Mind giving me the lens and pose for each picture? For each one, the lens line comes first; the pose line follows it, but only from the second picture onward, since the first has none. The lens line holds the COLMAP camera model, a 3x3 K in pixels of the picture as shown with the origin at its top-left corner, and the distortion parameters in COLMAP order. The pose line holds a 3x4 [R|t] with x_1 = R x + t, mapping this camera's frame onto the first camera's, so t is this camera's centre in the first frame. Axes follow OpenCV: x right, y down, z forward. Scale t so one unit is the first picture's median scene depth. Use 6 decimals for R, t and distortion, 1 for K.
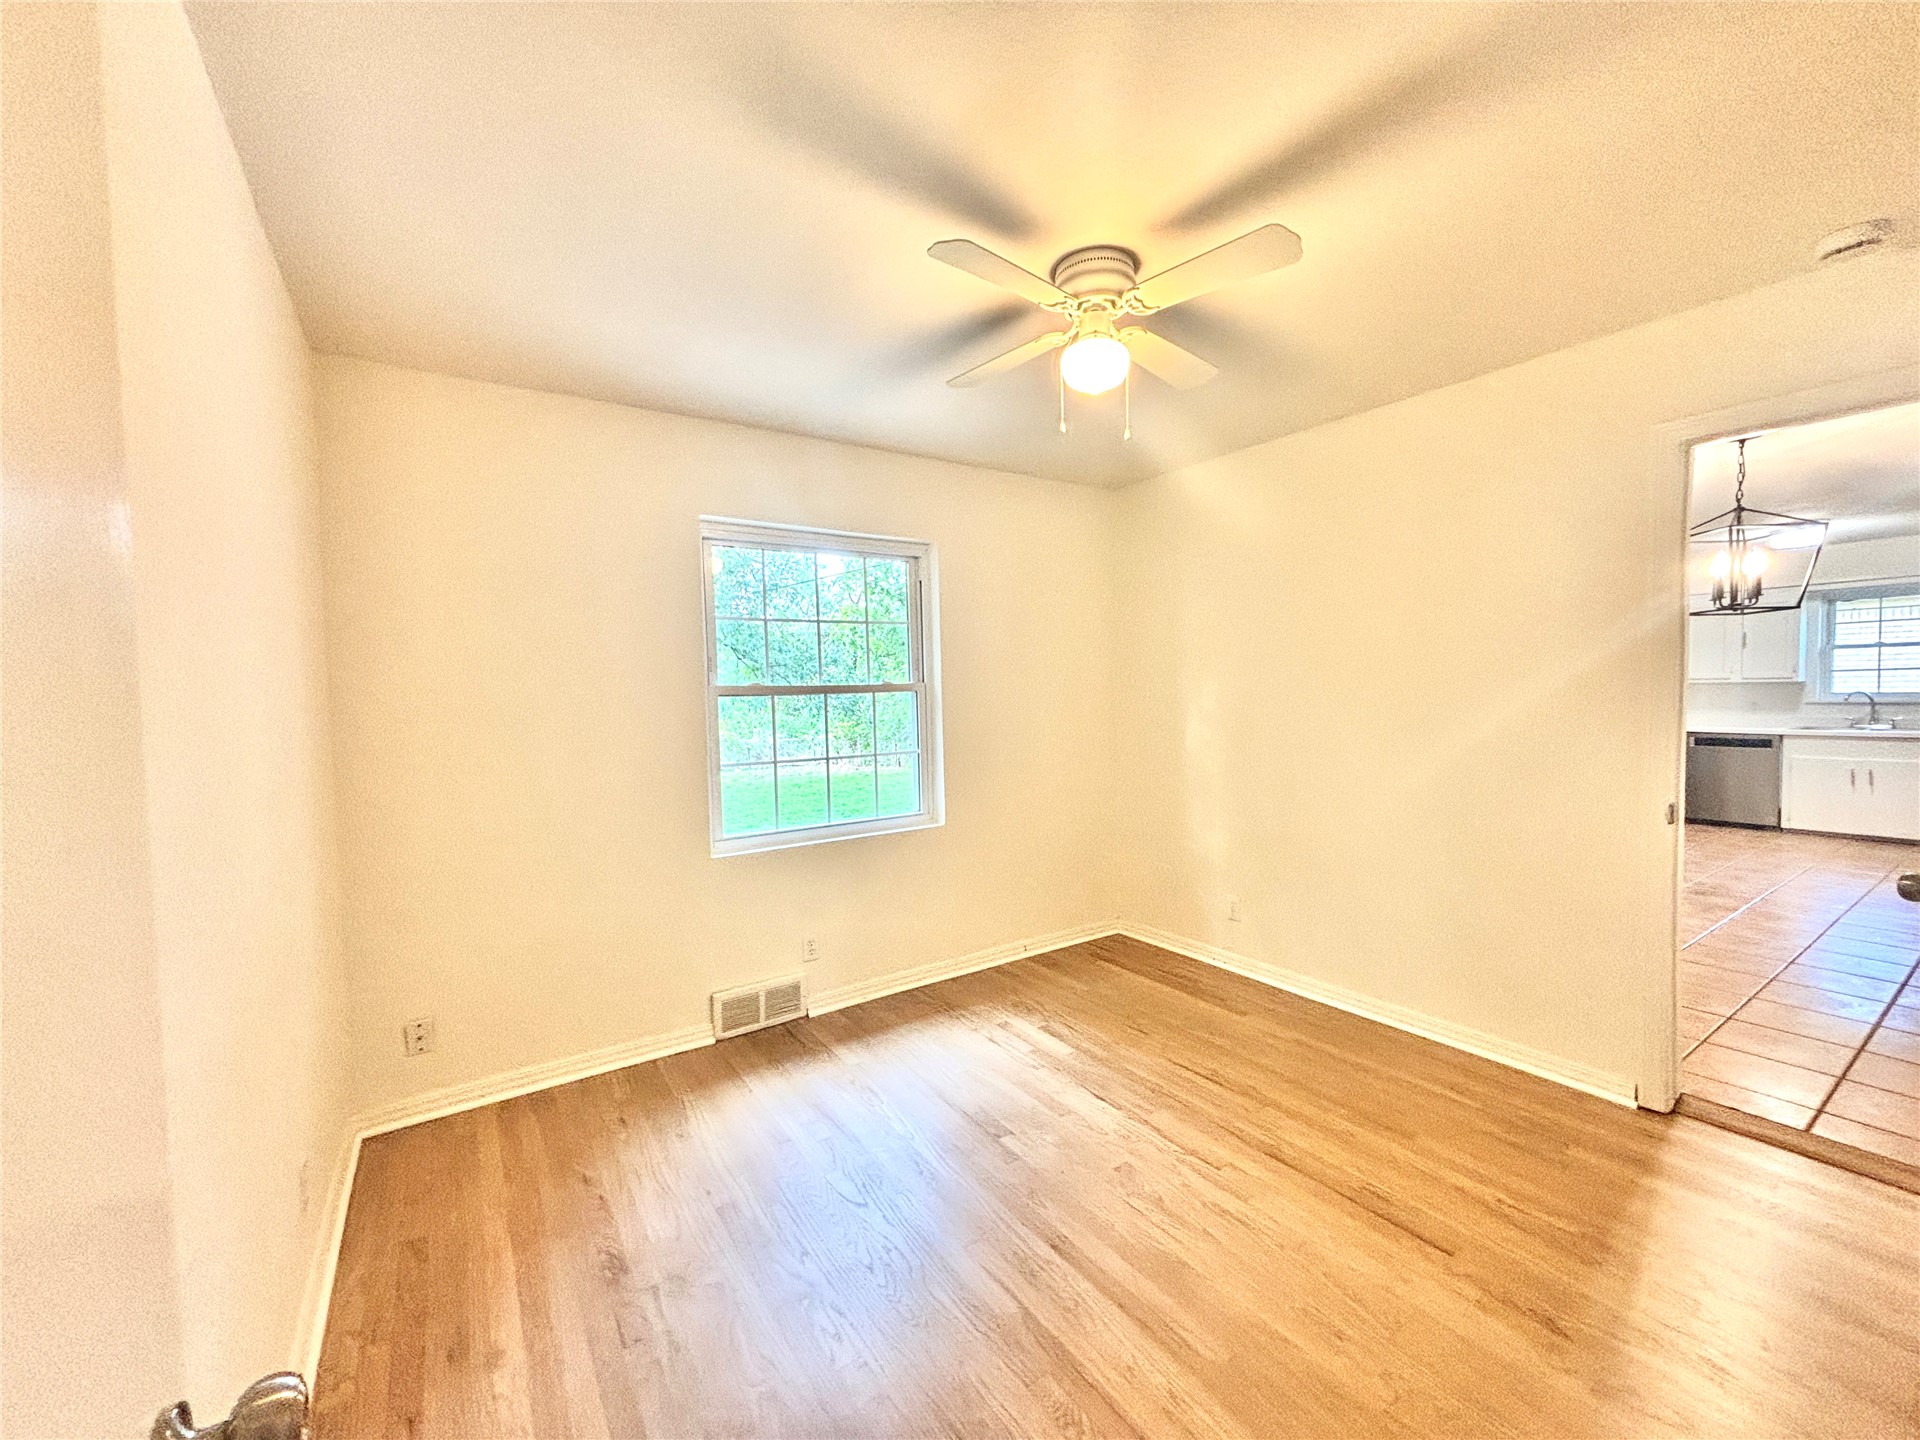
lens RADIAL K [[798.1, 0, 955.7], [0, 798.1, 719.9], [0, 0, 1]] dist [-0.000135, 0.000129]
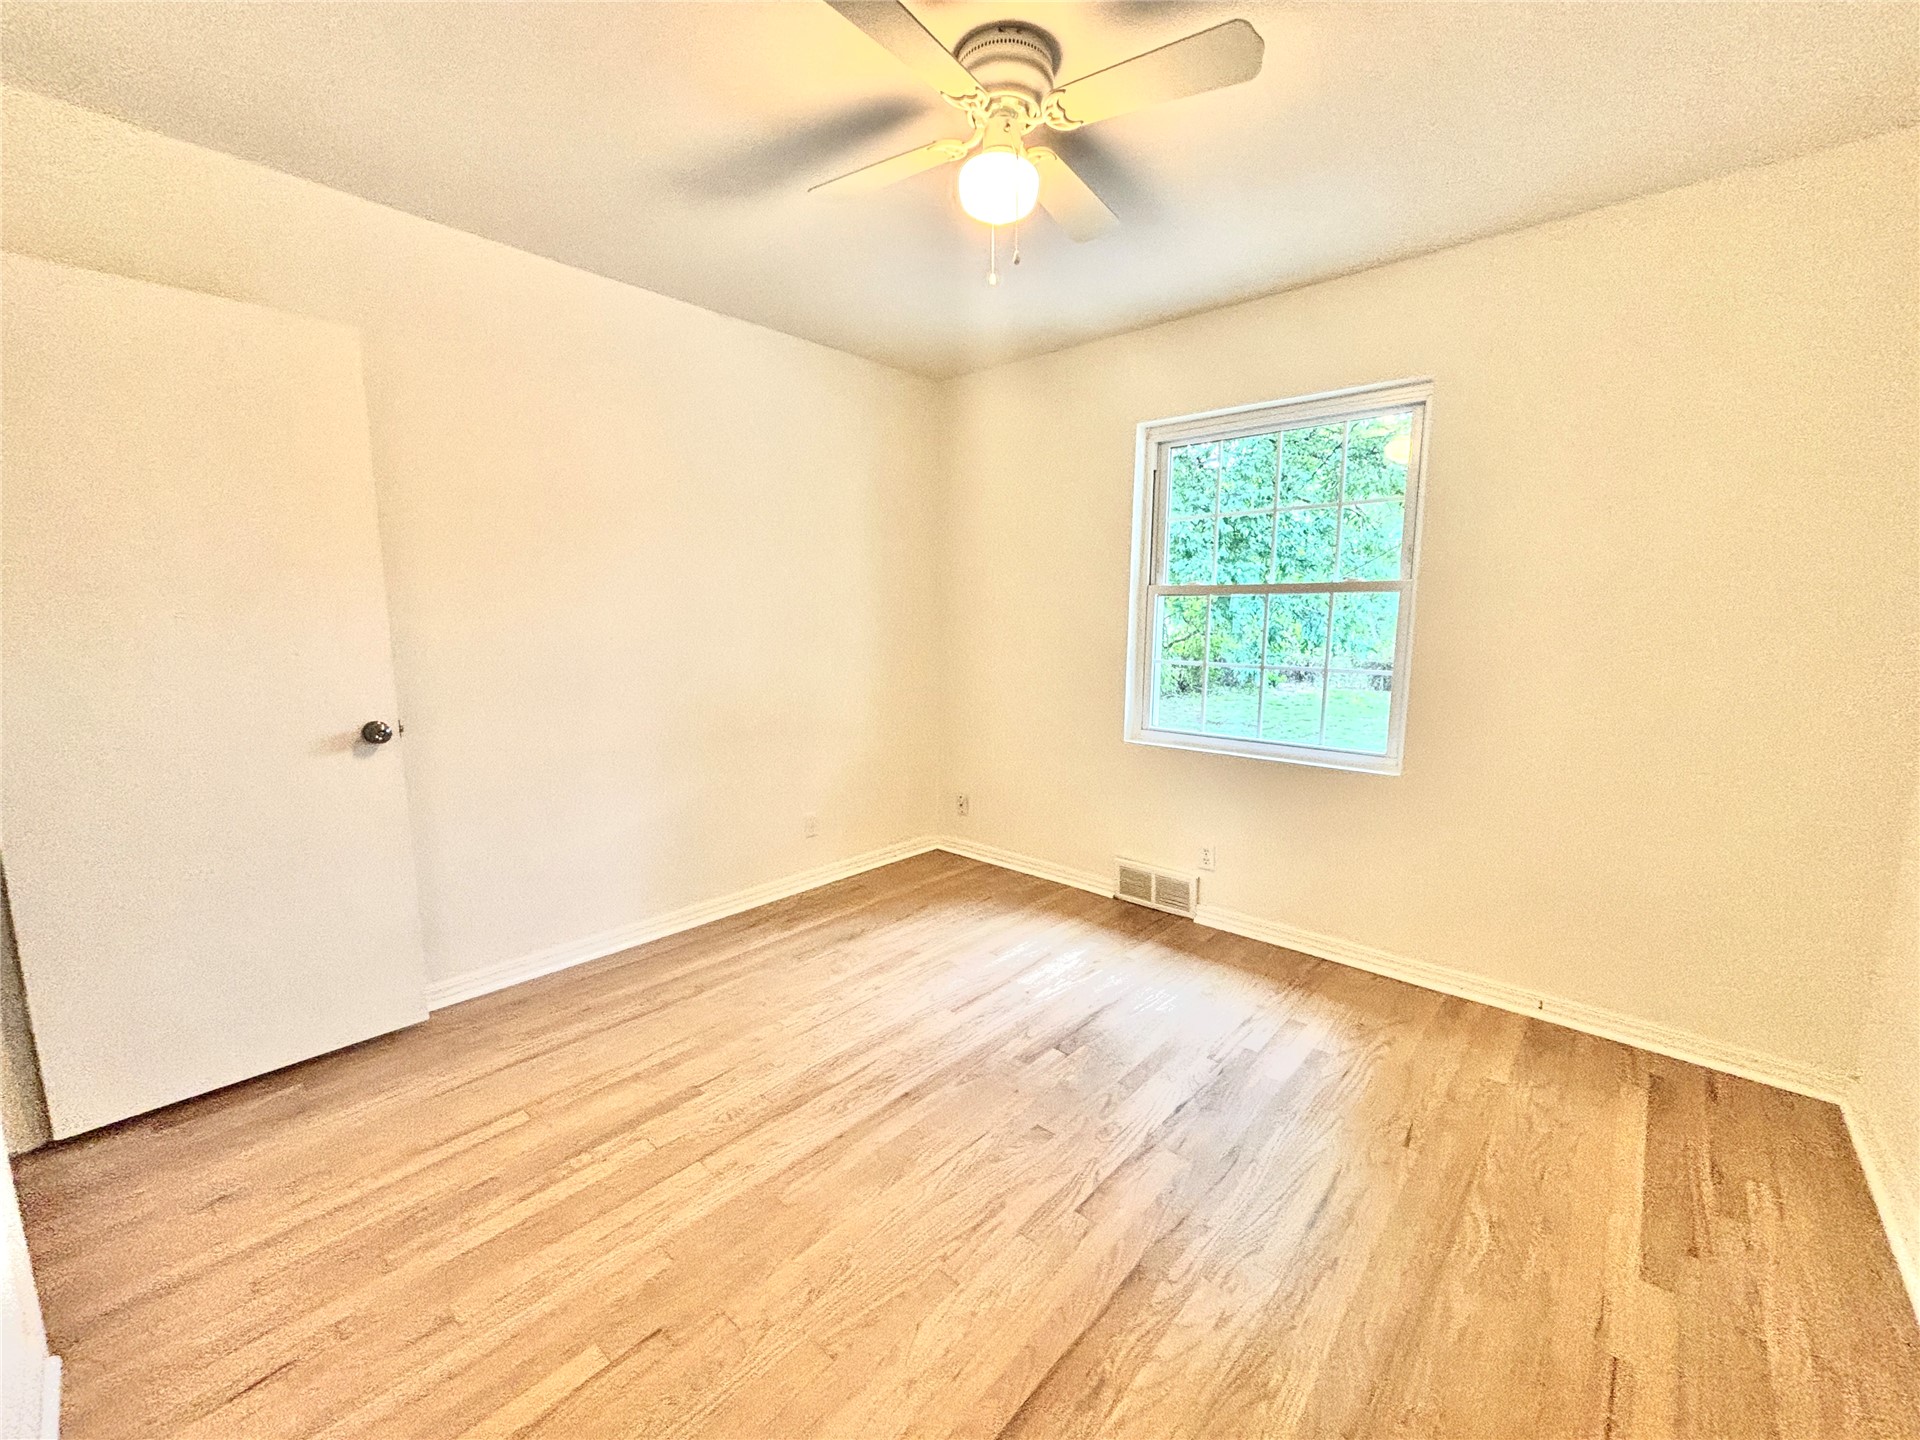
lens RADIAL K [[779.4, 0, 960.0], [0, 779.4, 720.0], [0, 0, 1]] dist [0.000617, 0.000348]
pose [[0.239784, 0.162263, -0.957170, 0.729804], [-0.053072, 0.986650, 0.153966, -0.013907], [0.969374, 0.013880, 0.245195, 0.536363]]
